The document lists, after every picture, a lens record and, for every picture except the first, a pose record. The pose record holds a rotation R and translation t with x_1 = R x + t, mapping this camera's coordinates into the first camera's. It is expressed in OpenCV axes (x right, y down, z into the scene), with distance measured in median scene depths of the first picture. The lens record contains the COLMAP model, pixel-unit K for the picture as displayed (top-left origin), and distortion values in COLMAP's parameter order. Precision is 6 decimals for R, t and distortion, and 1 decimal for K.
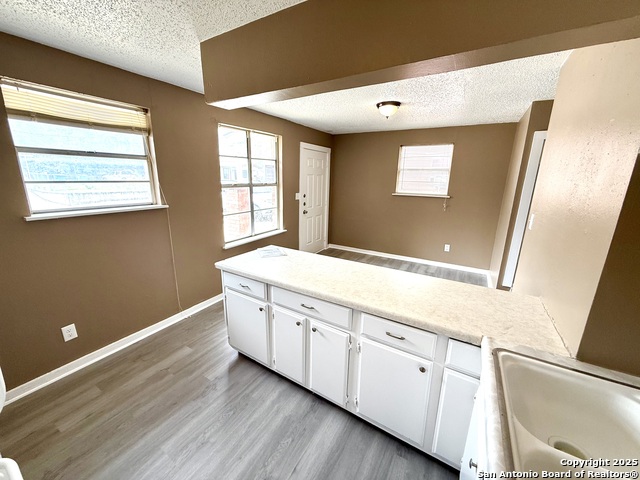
lens RADIAL K [[255.0, 0, 318.8], [0, 255.0, 239.9], [0, 0, 1]] dist [0.000981, -0.000349]
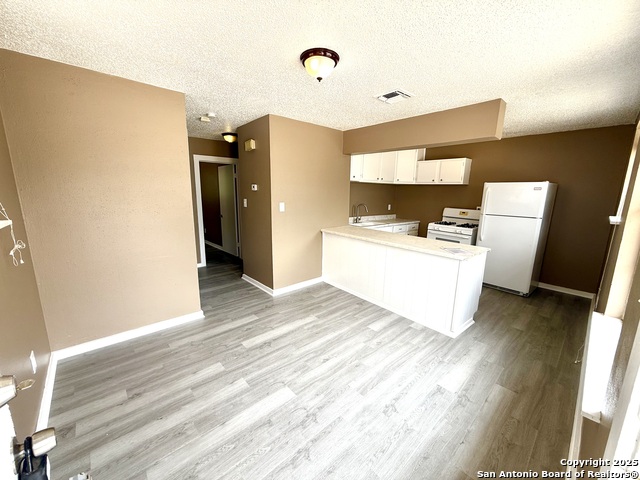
lens RADIAL K [[255.0, 0, 318.8], [0, 255.0, 239.9], [0, 0, 1]] dist [0.000981, -0.000349]
pose [[-0.951851, -0.091192, 0.292683, 0.040324], [0.039266, 0.910601, 0.411418, -0.273945], [-0.304035, 0.403101, -0.863176, 1.208963]]
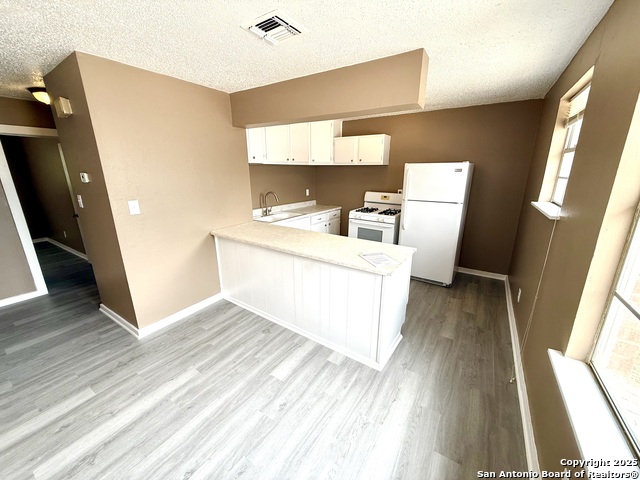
lens RADIAL K [[255.0, 0, 318.8], [0, 255.0, 239.9], [0, 0, 1]] dist [0.000981, -0.000349]
pose [[-0.998851, -0.025646, 0.040489, -0.009358], [-0.002577, 0.872305, 0.488956, -0.240766], [-0.047858, 0.488290, -0.871368, 0.973895]]
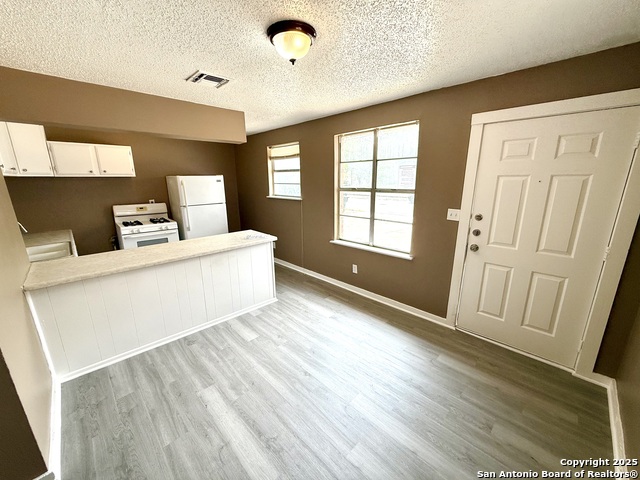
lens RADIAL K [[255.0, 0, 318.8], [0, 255.0, 239.9], [0, 0, 1]] dist [0.000981, -0.000349]
pose [[-0.257122, 0.221109, -0.940744, 0.572843], [-0.225485, 0.932876, 0.280889, -0.222281], [0.939704, 0.284347, -0.190007, 0.888979]]
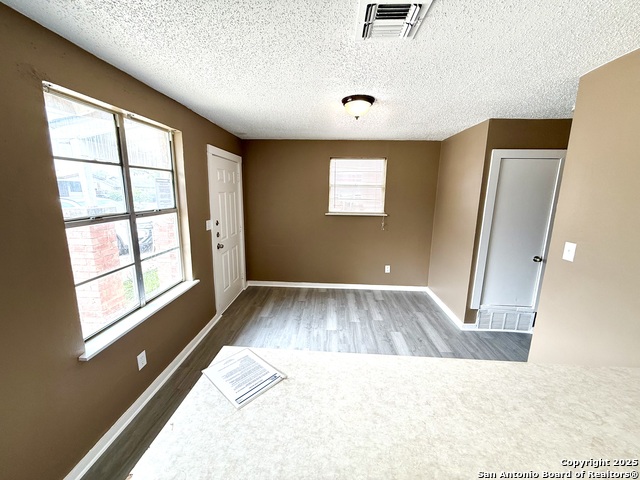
lens RADIAL K [[255.0, 0, 318.8], [0, 255.0, 239.9], [0, 0, 1]] dist [0.000981, -0.000349]
pose [[0.887801, -0.093405, 0.450649, -0.139344], [0.113784, 0.993337, -0.018273, -0.092444], [-0.445940, 0.067500, 0.892514, 0.297045]]
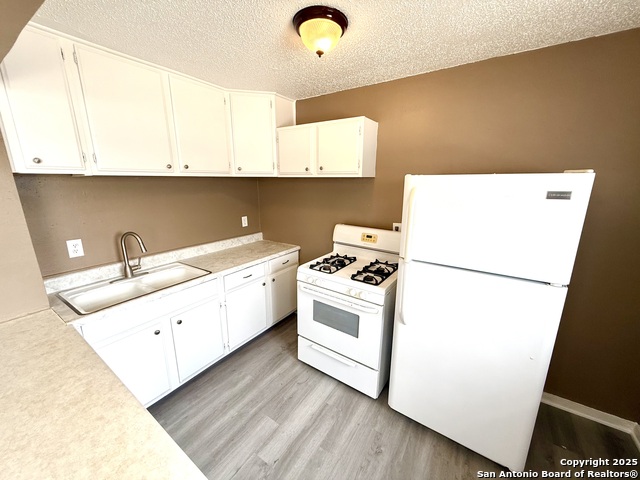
lens RADIAL K [[255.0, 0, 318.8], [0, 255.0, 239.9], [0, 0, 1]] dist [0.000981, -0.000349]
pose [[-0.998152, -0.029851, 0.052923, -0.149873], [-0.002431, 0.889921, 0.456108, -0.134946], [-0.060713, 0.455136, -0.888350, 0.484441]]
